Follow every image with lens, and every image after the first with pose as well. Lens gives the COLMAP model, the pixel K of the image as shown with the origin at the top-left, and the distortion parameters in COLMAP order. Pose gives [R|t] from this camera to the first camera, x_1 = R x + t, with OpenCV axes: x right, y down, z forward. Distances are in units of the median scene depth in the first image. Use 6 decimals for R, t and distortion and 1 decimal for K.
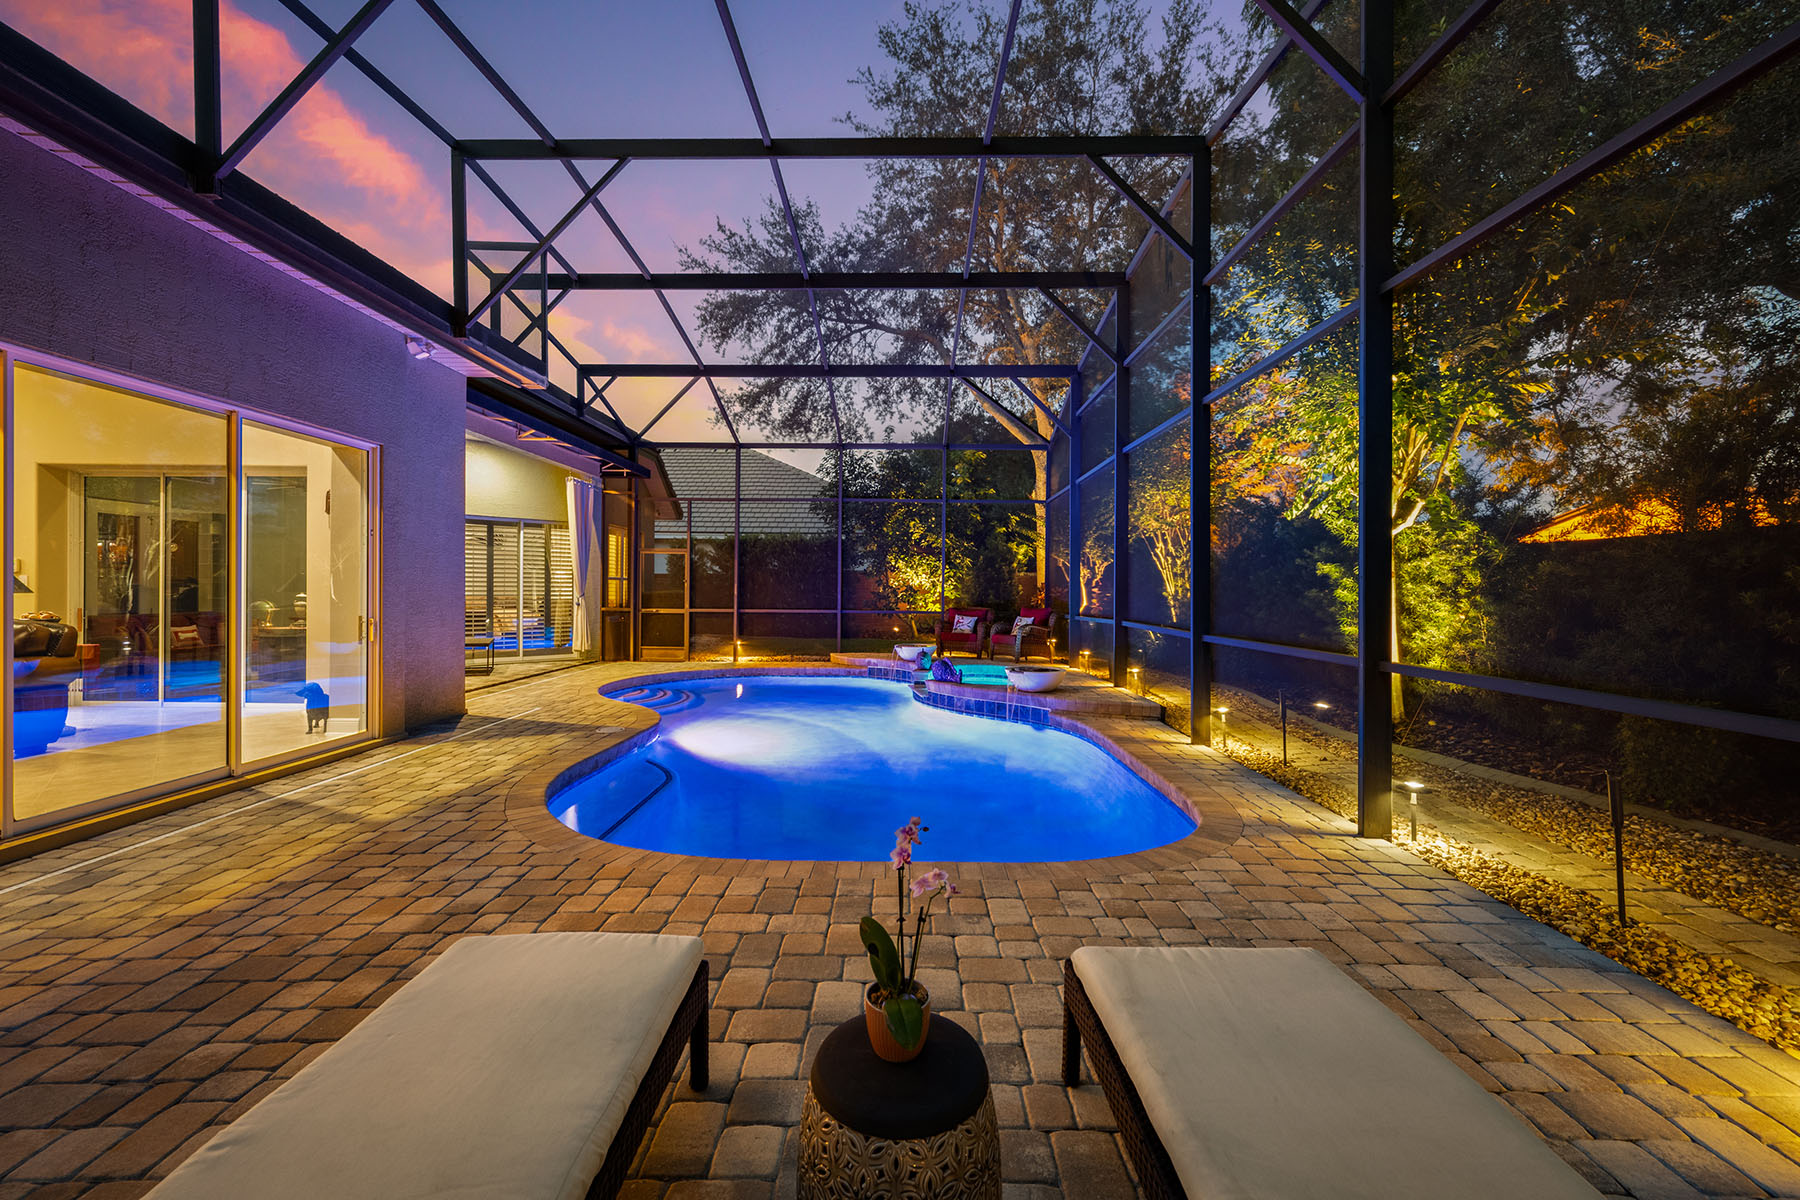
lens RADIAL K [[711.8, 0, 897.1], [0, 711.8, 593.4], [0, 0, 1]] dist [0.000523, 0.000267]
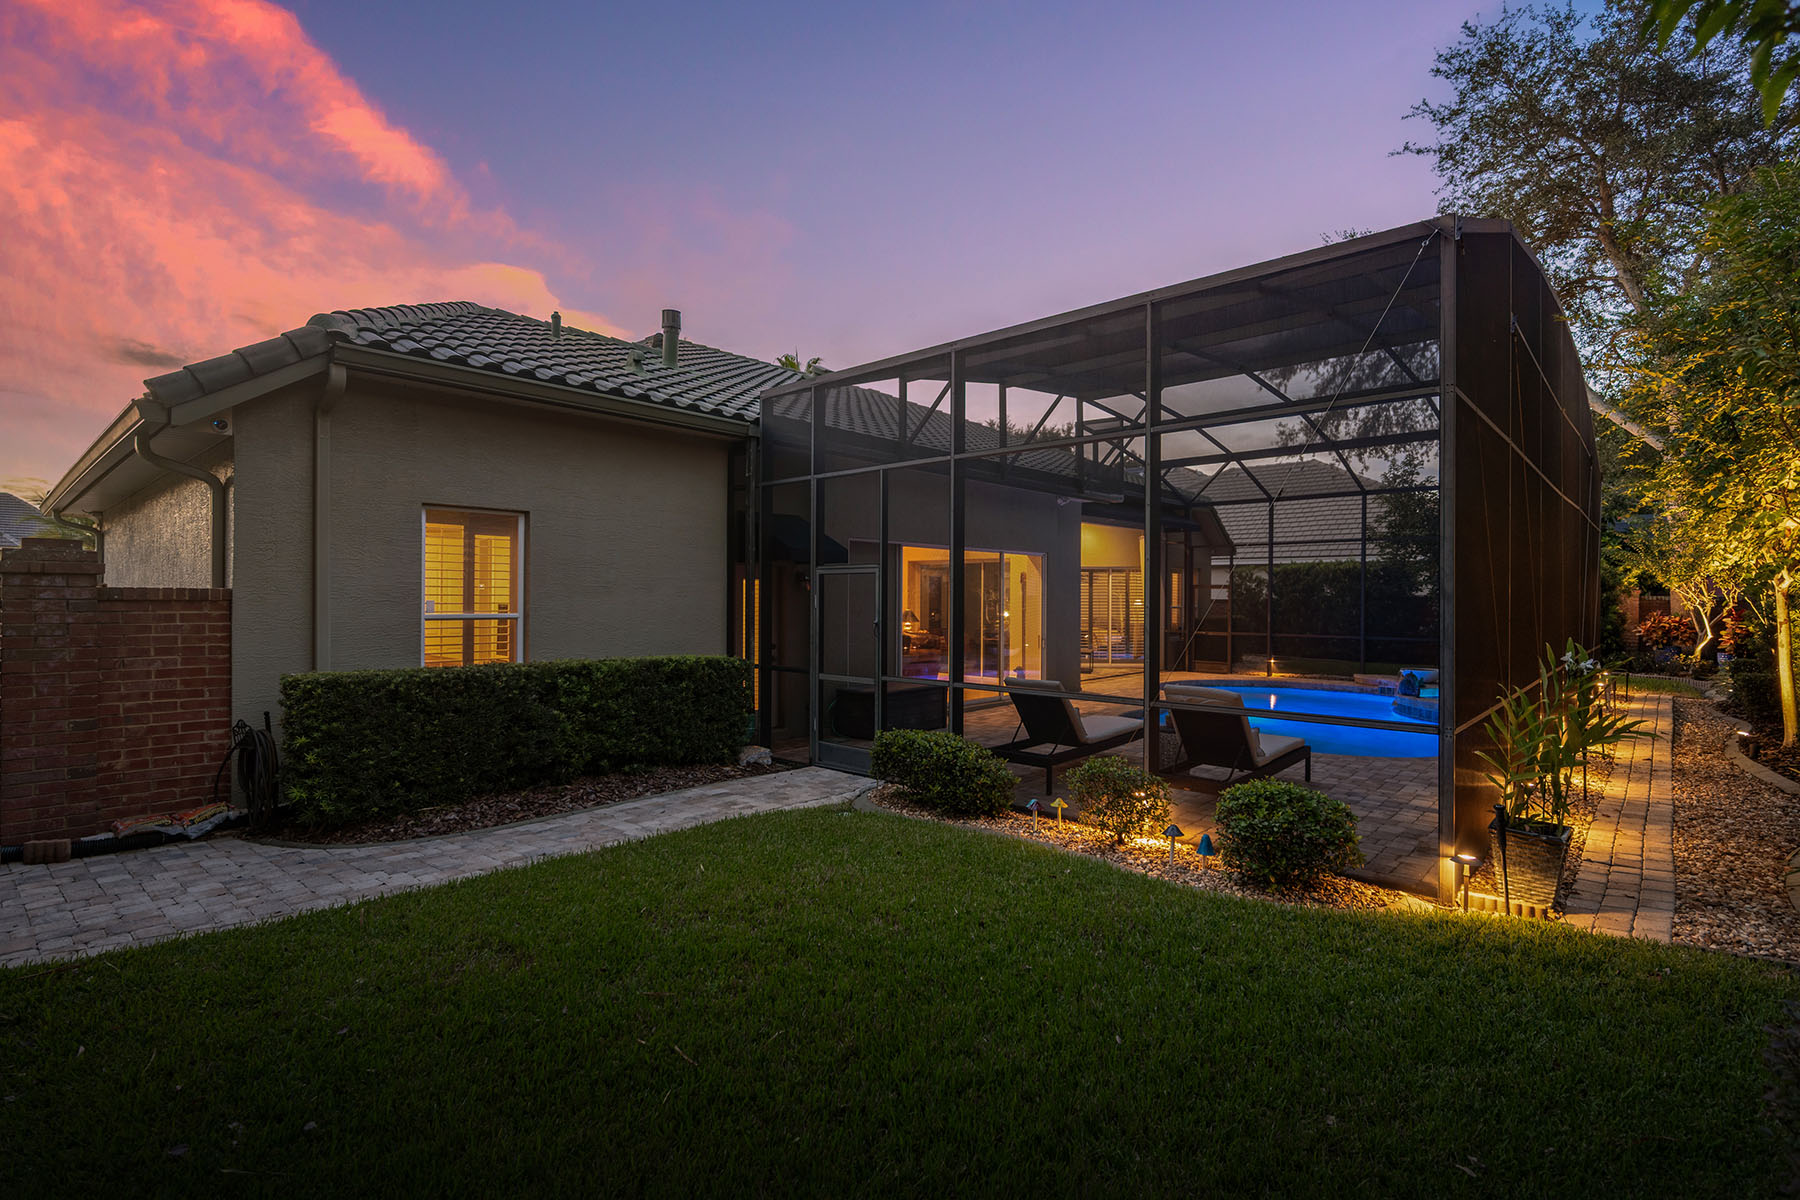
lens RADIAL K [[853.6, 0, 902.2], [0, 853.6, 592.7], [0, 0, 1]] dist [0.003415, -0.000261]
pose [[0.747128, -0.006300, -0.664651, 0.305416], [-0.003360, 0.999907, -0.013254, -0.029079], [0.664672, 0.012136, 0.747037, -0.568094]]
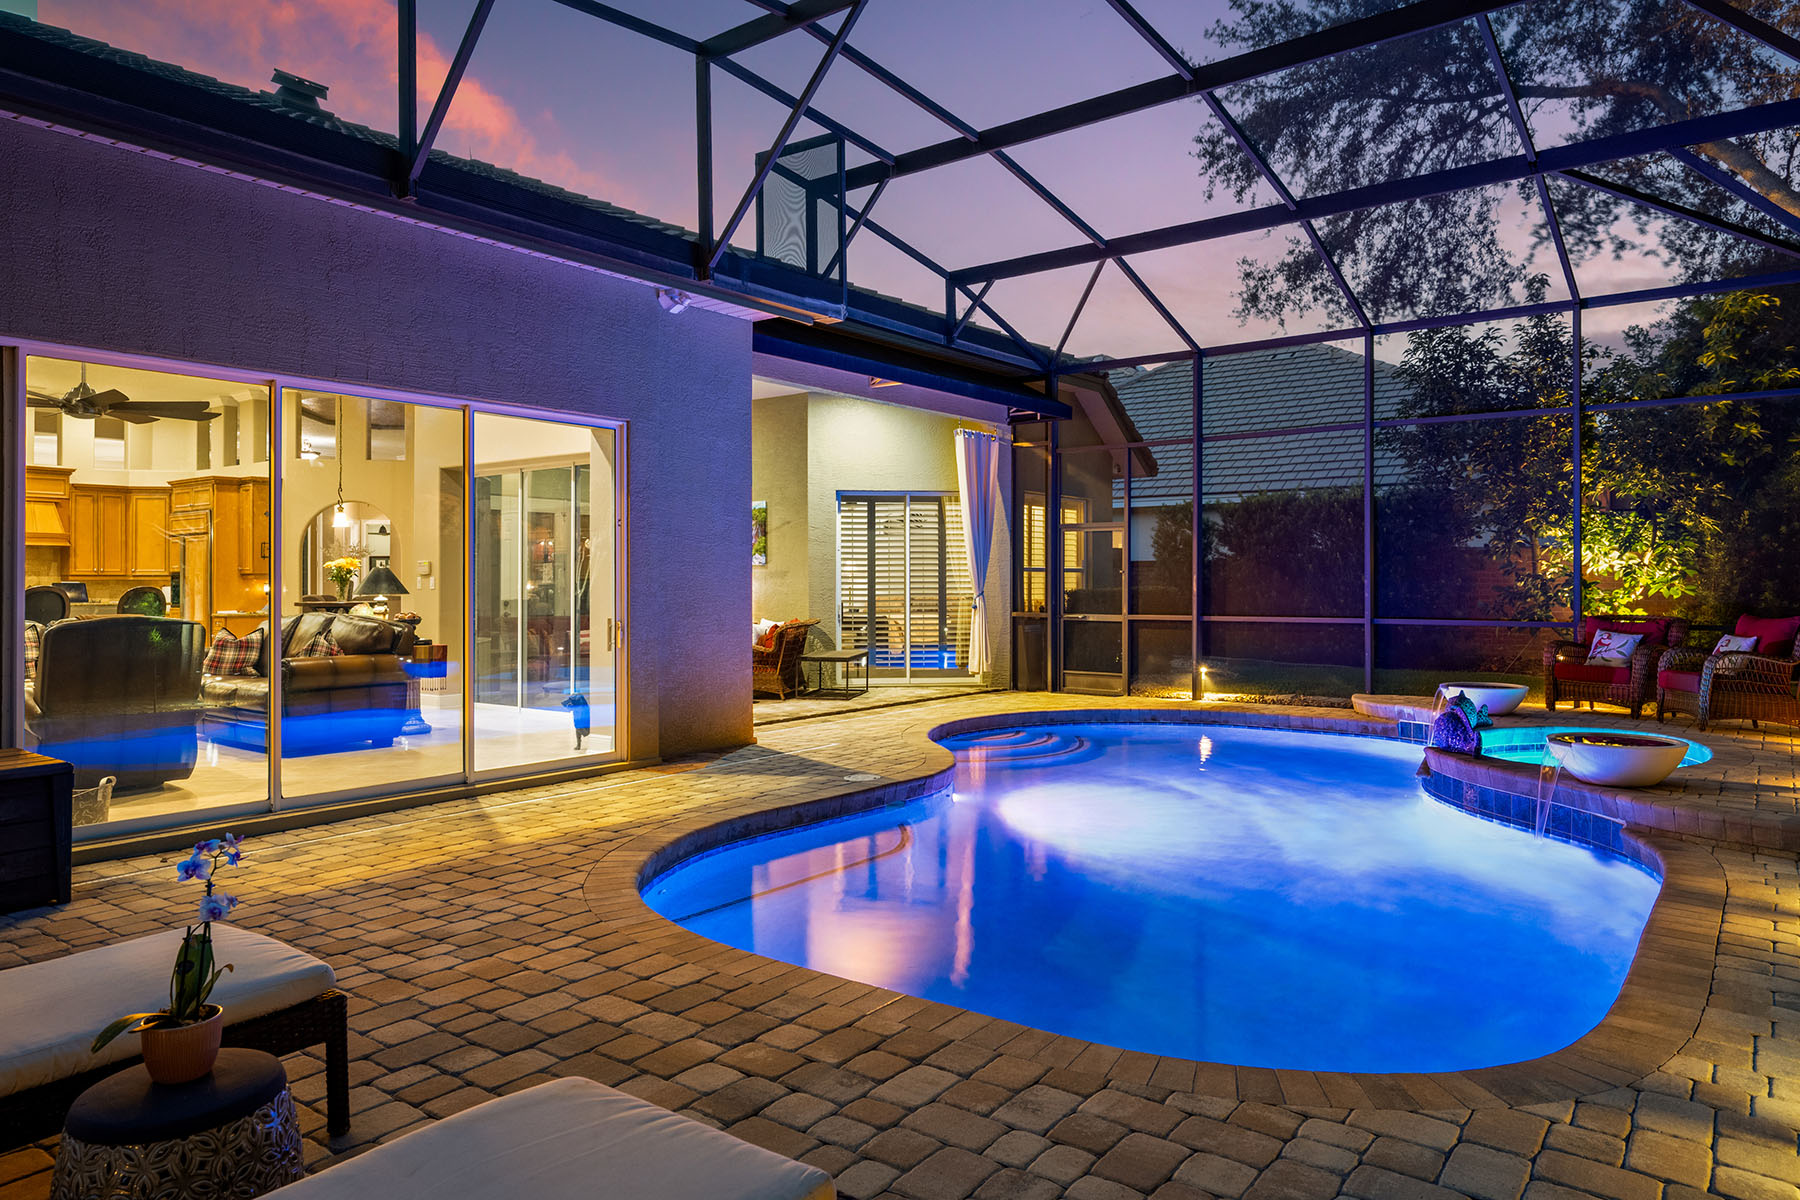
lens RADIAL K [[1155.1, 0, 902.4], [0, 1155.1, 582.0], [0, 0, 1]] dist [-0.007269, 0.001725]
pose [[0.800969, -0.010166, -0.598619, 0.189486], [0.005513, 0.999939, -0.009604, 0.001047], [0.598680, 0.004392, 0.800976, 0.039681]]
